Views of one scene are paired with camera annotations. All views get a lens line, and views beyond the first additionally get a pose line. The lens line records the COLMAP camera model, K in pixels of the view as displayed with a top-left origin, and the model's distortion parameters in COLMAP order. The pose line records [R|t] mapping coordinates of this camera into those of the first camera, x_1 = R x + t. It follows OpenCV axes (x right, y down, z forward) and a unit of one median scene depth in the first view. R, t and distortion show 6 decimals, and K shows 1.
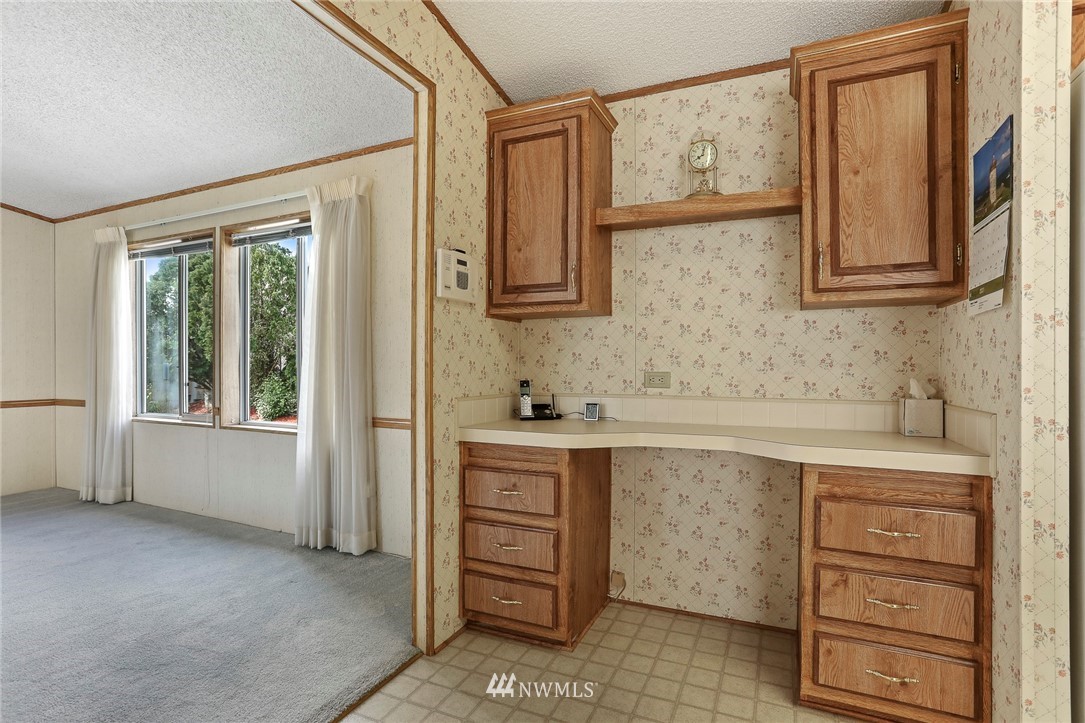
lens RADIAL K [[541.5, 0, 547.1], [0, 541.5, 370.2], [0, 0, 1]] dist [-0.026302, 0.005732]
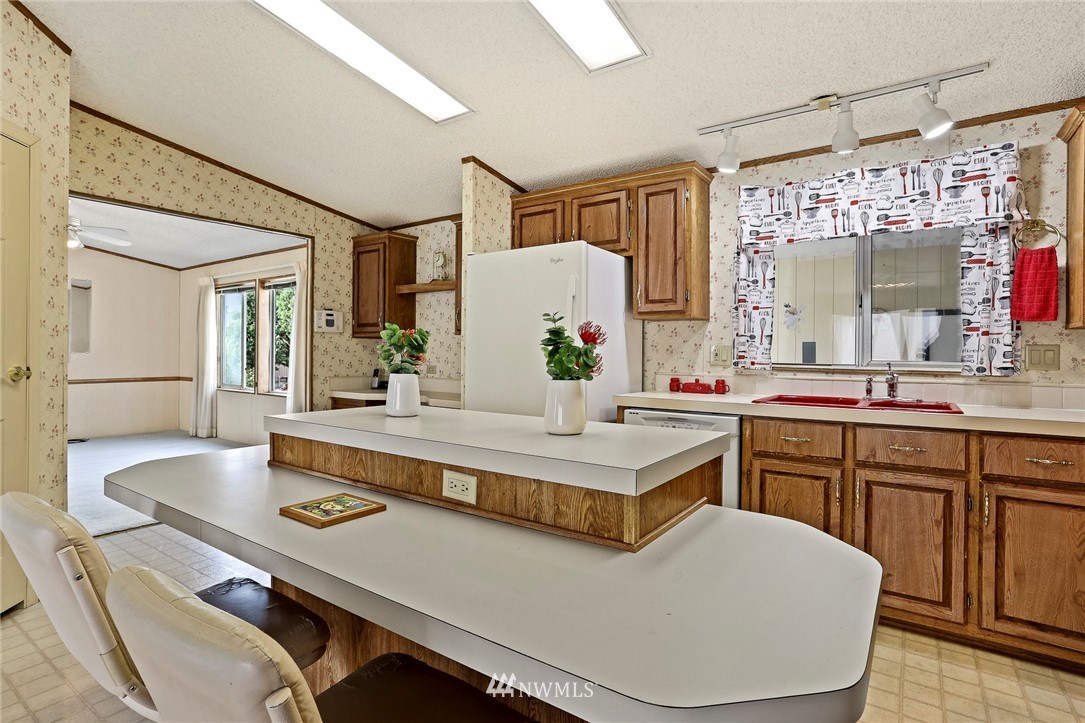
lens RADIAL K [[541.5, 0, 532.6], [0, 541.5, 352.5], [0, 0, 1]] dist [-0.026302, 0.005732]
pose [[0.982375, 0.003691, -0.186887, 0.890475], [-0.004765, 0.999975, -0.005300, -0.034361], [0.186862, 0.006097, 0.982367, -0.826444]]
